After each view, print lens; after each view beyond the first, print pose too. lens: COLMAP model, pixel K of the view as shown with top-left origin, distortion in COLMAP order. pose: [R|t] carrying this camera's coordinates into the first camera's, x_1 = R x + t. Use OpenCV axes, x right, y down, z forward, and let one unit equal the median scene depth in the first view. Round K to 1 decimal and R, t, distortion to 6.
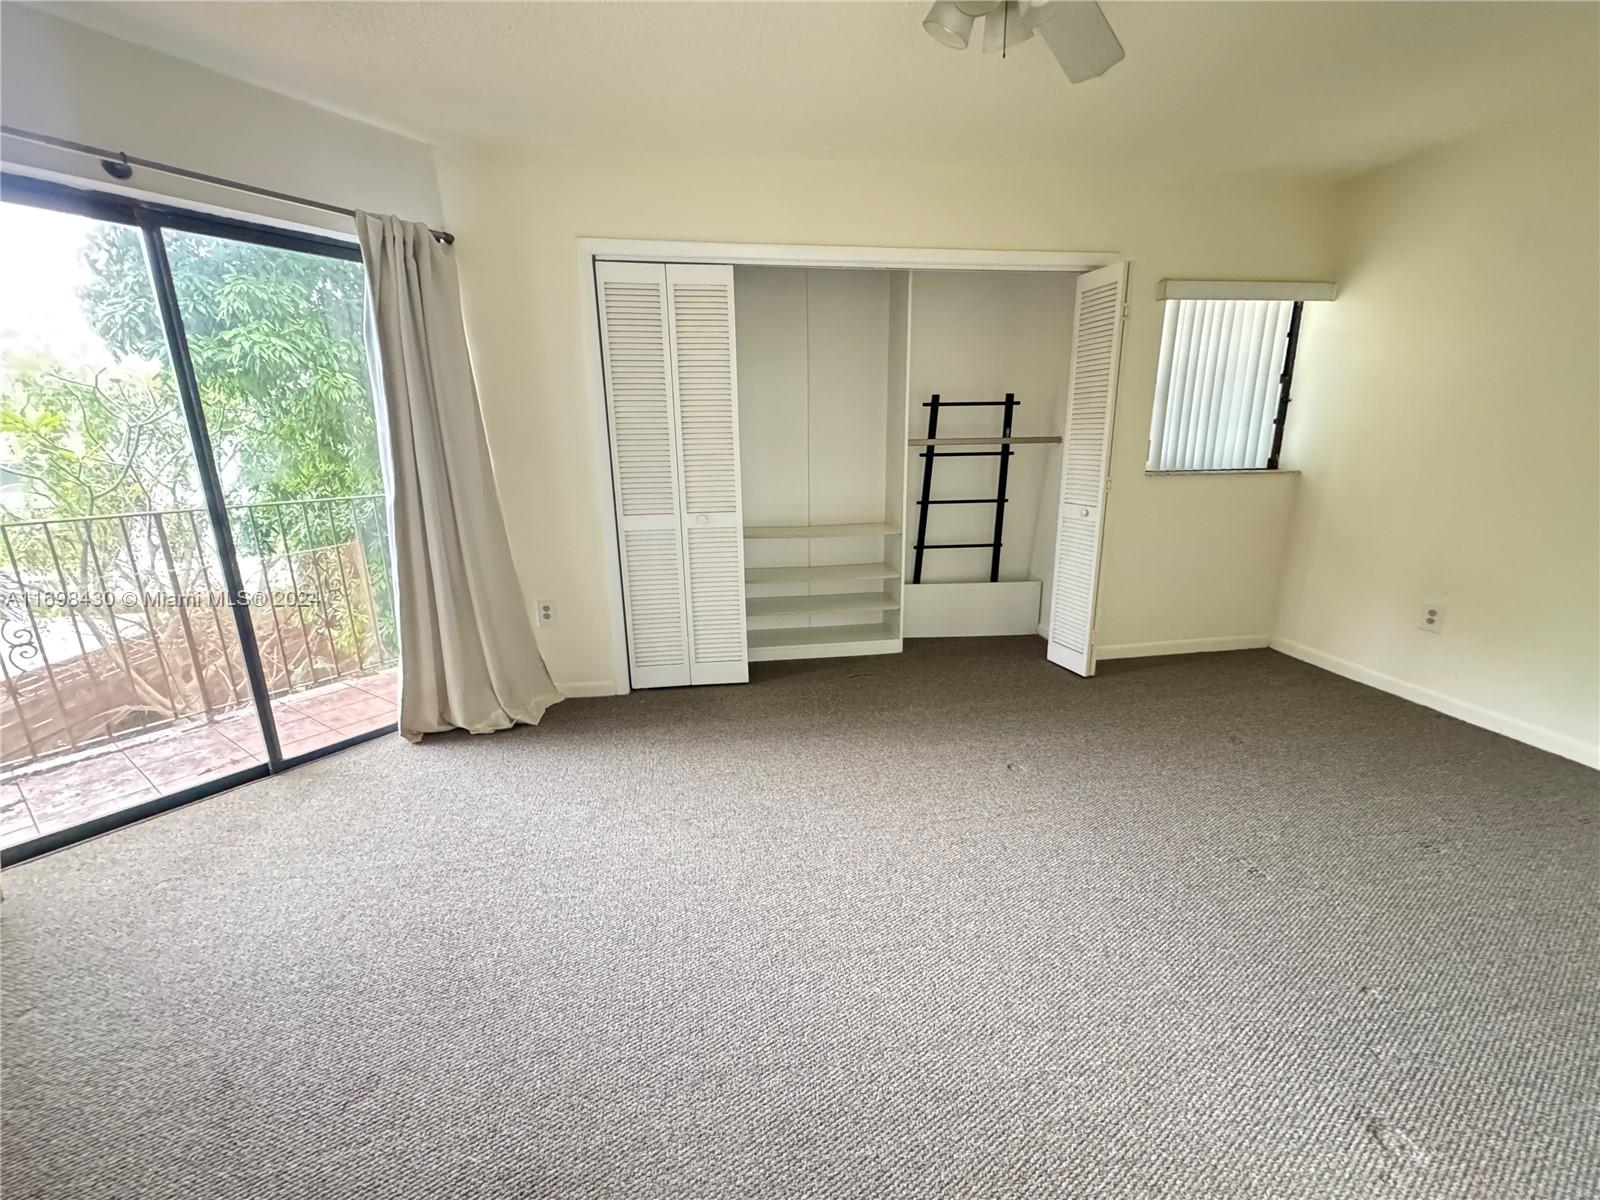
lens RADIAL K [[642.7, 0, 809.7], [0, 642.7, 599.6], [0, 0, 1]] dist [0.000178, 0.000076]
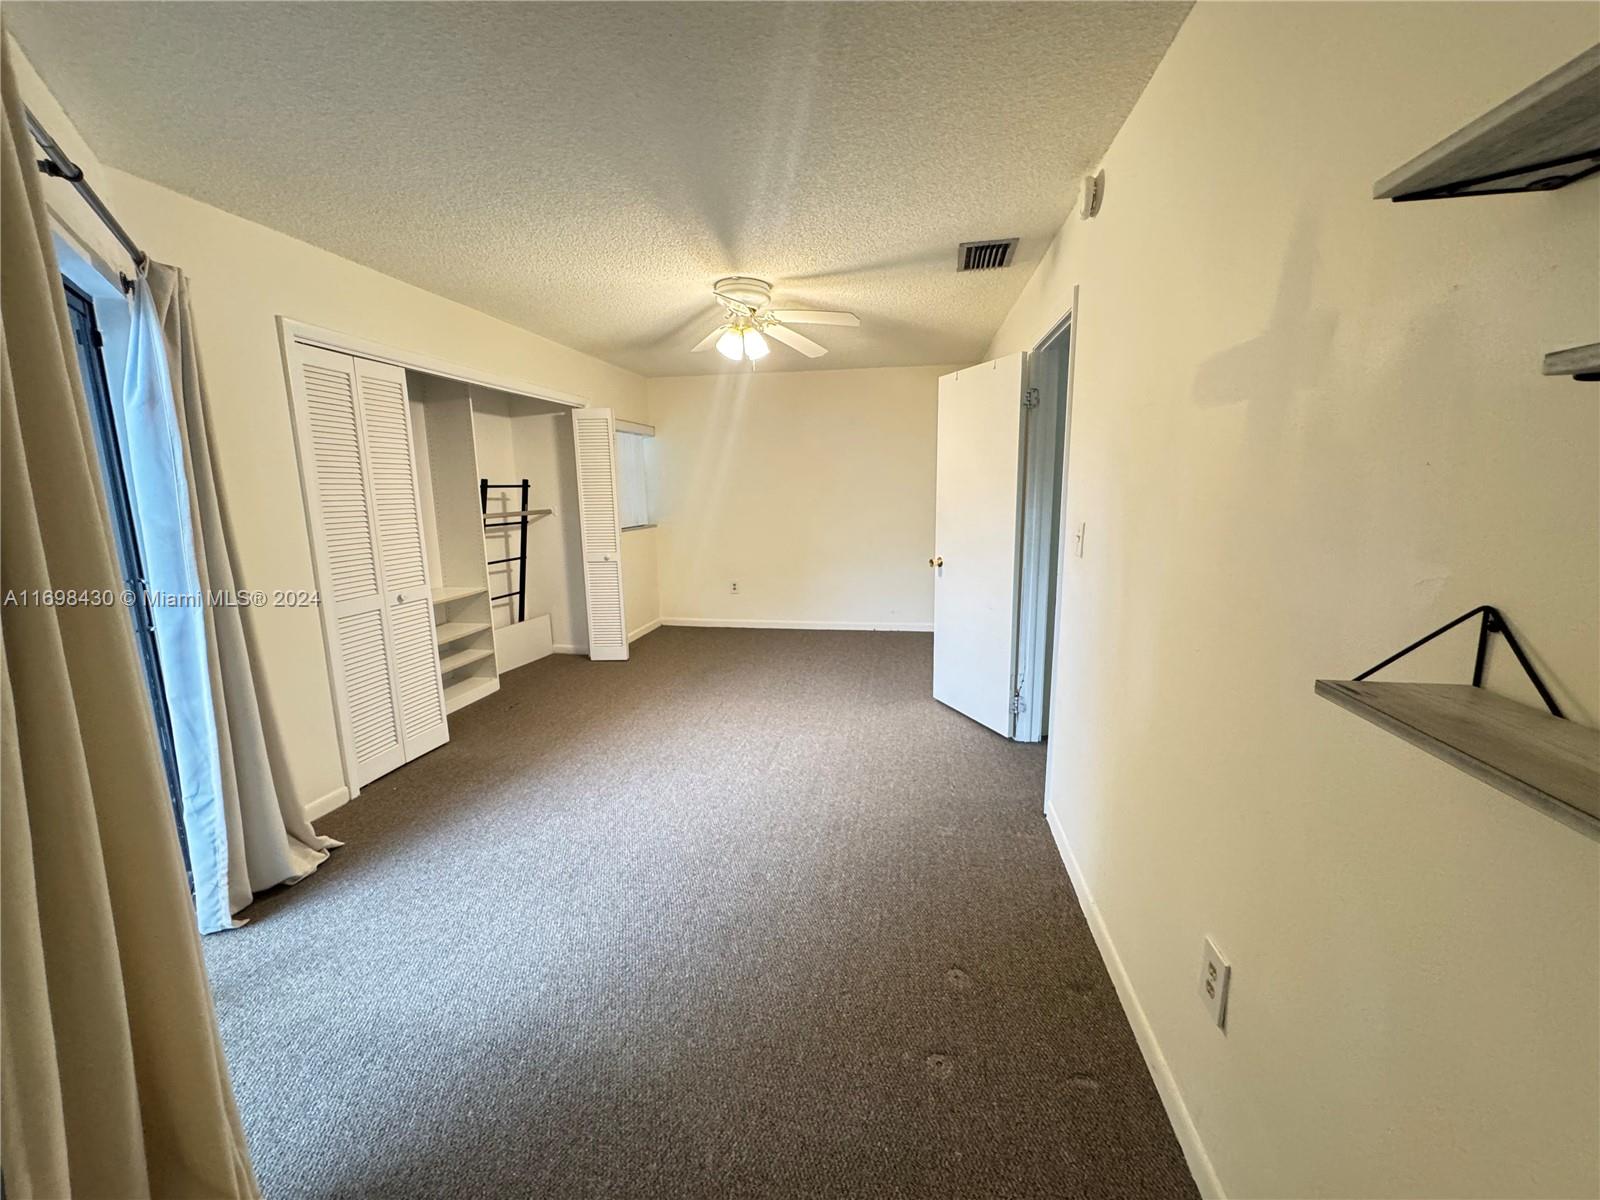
lens RADIAL K [[642.7, 0, 809.7], [0, 642.7, 599.6], [0, 0, 1]] dist [0.000178, 0.000076]
pose [[0.304151, -0.154848, 0.939954, -0.881732], [0.242685, 0.966740, 0.080732, -0.039912], [-0.921193, 0.203558, 0.331614, 0.045344]]
